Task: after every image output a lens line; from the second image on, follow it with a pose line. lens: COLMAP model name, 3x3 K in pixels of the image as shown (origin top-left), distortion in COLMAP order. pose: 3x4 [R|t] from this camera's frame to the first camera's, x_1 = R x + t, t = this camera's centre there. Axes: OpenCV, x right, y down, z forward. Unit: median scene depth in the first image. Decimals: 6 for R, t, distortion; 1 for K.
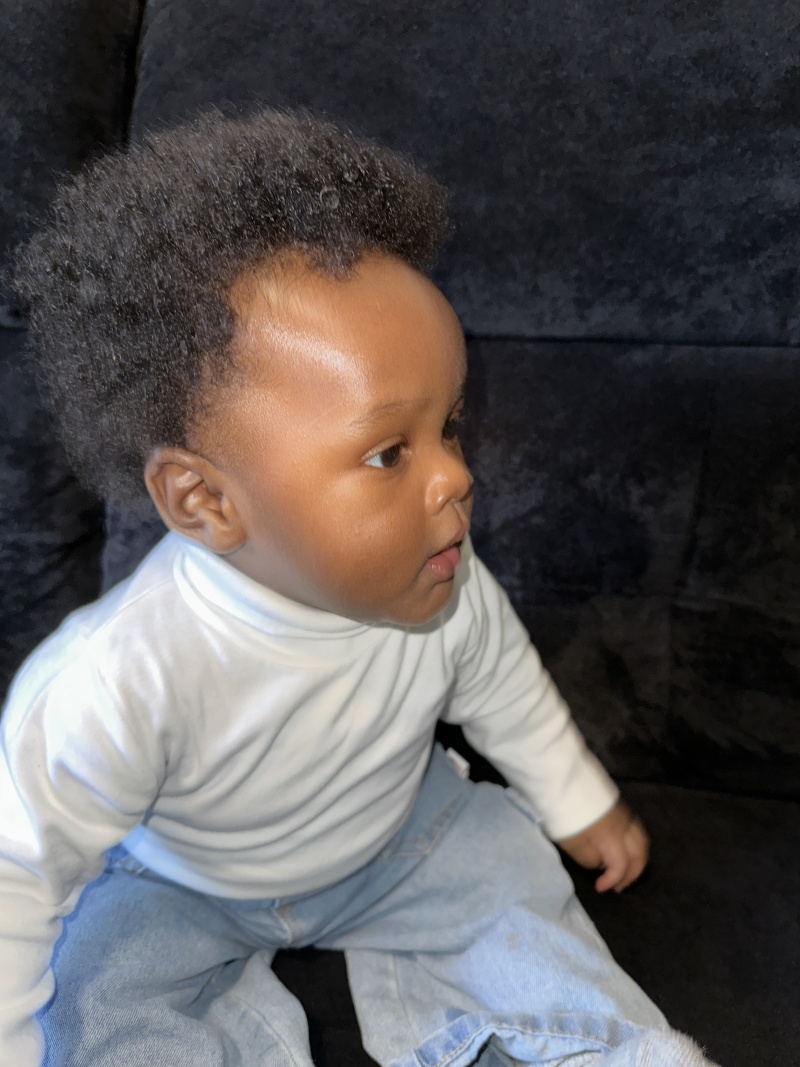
lens RADIAL K [[815.3, 0, 400.4], [0, 815.3, 516.8], [0, 0, 1]] dist [-0.001390, -0.001444]
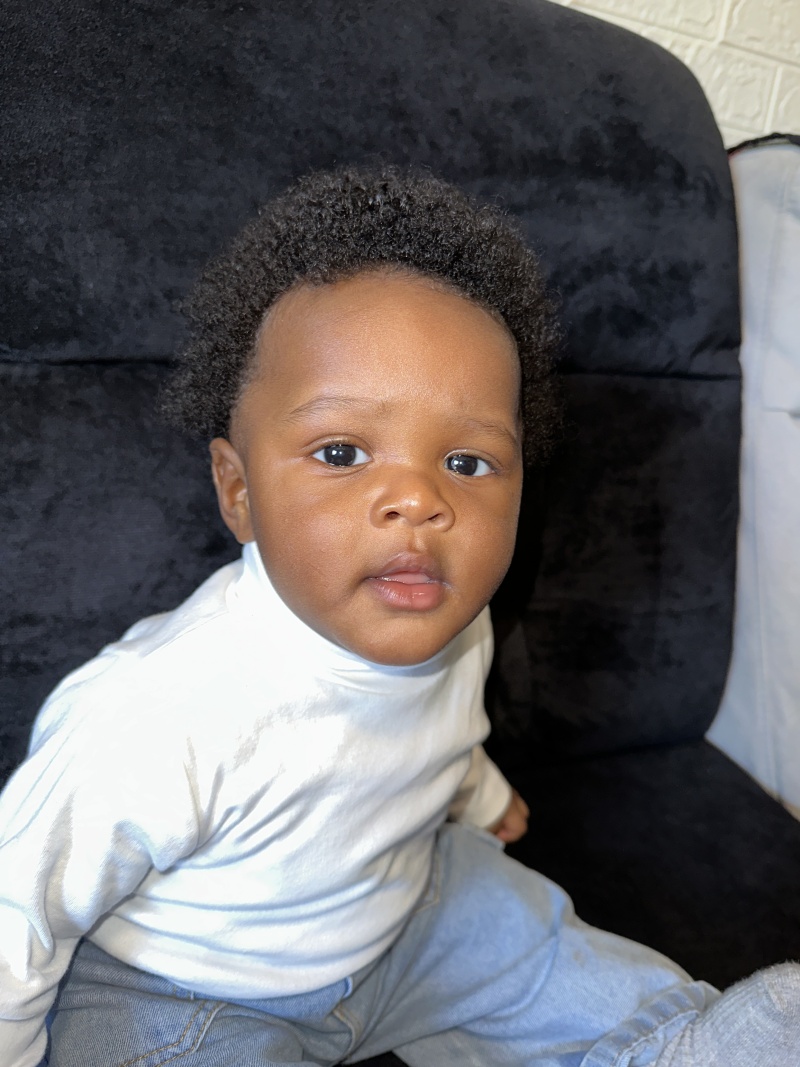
lens RADIAL K [[818.9, 0, 400.0], [0, 818.9, 533.5], [0, 0, 1]] dist [-0.002930, -0.003672]
pose [[0.820222, -0.127504, 0.557655, -0.418305], [0.103980, 0.991835, 0.073838, -0.095075], [-0.562516, -0.002579, 0.826782, 0.187705]]
